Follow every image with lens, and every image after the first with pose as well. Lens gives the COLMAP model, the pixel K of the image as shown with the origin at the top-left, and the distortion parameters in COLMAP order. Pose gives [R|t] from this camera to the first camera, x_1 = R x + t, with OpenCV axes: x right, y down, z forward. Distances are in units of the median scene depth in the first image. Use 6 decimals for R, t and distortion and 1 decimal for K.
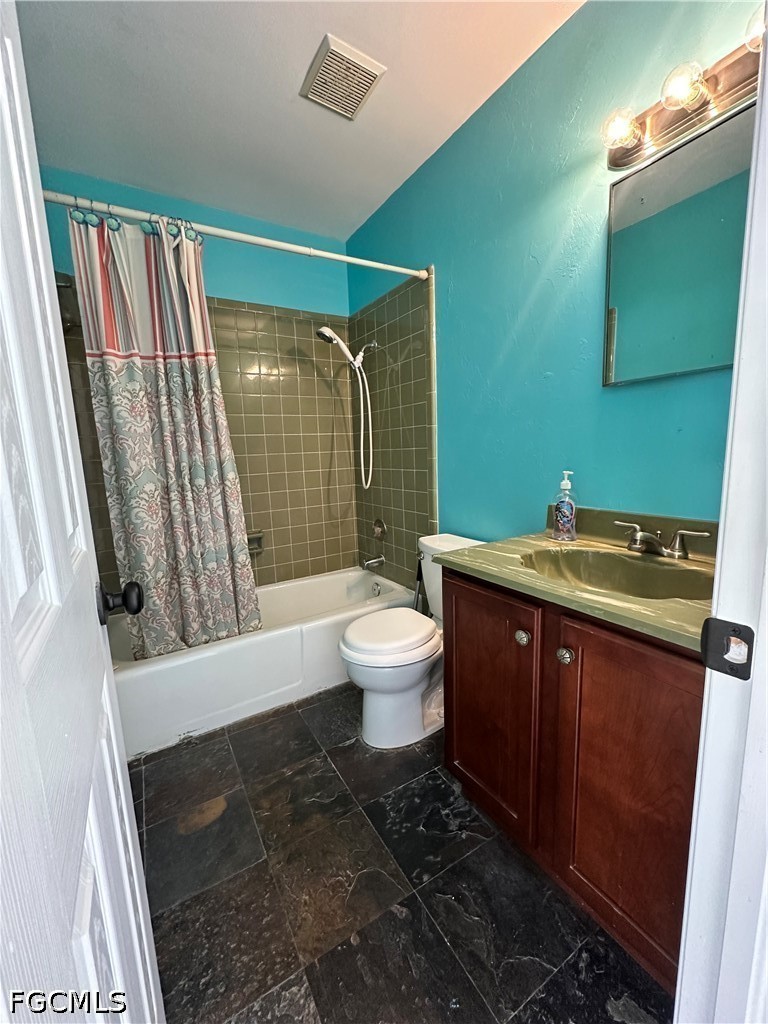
lens RADIAL K [[409.5, 0, 386.4], [0, 409.5, 513.5], [0, 0, 1]] dist [-0.004227, 0.001423]
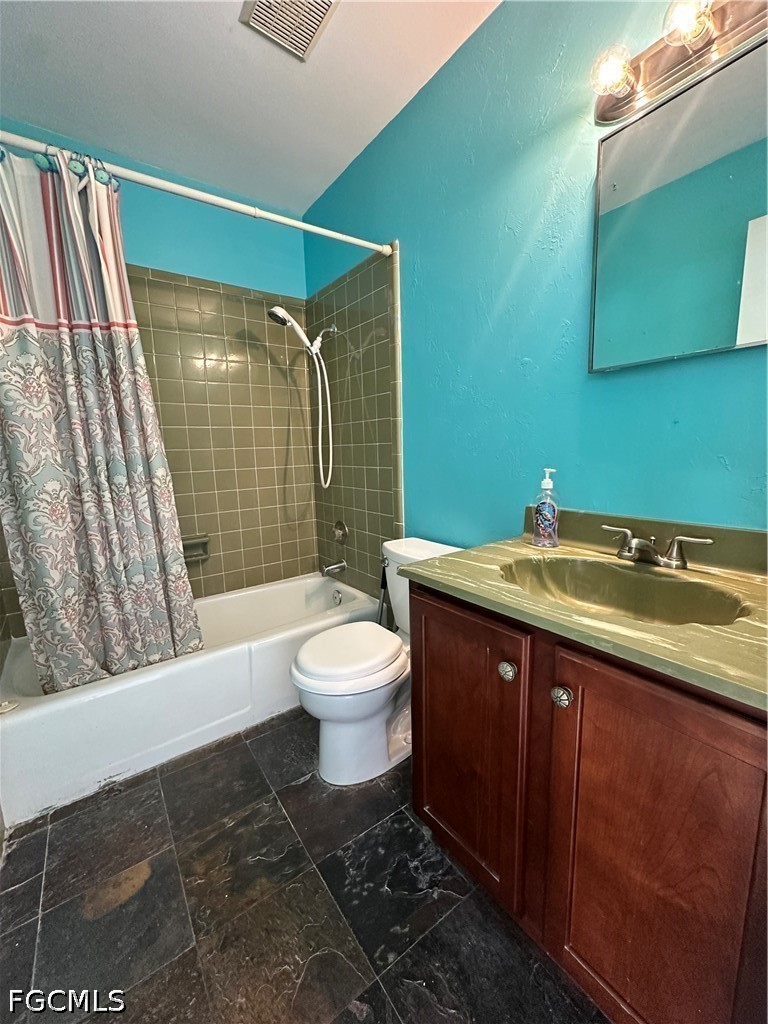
lens RADIAL K [[409.5, 0, 385.9], [0, 409.5, 516.9], [0, 0, 1]] dist [-0.004227, 0.001423]
pose [[0.996570, -0.004717, 0.082614, 0.015333], [0.003769, 0.999925, 0.011621, -0.009755], [-0.082662, -0.011270, 0.996514, 0.133159]]
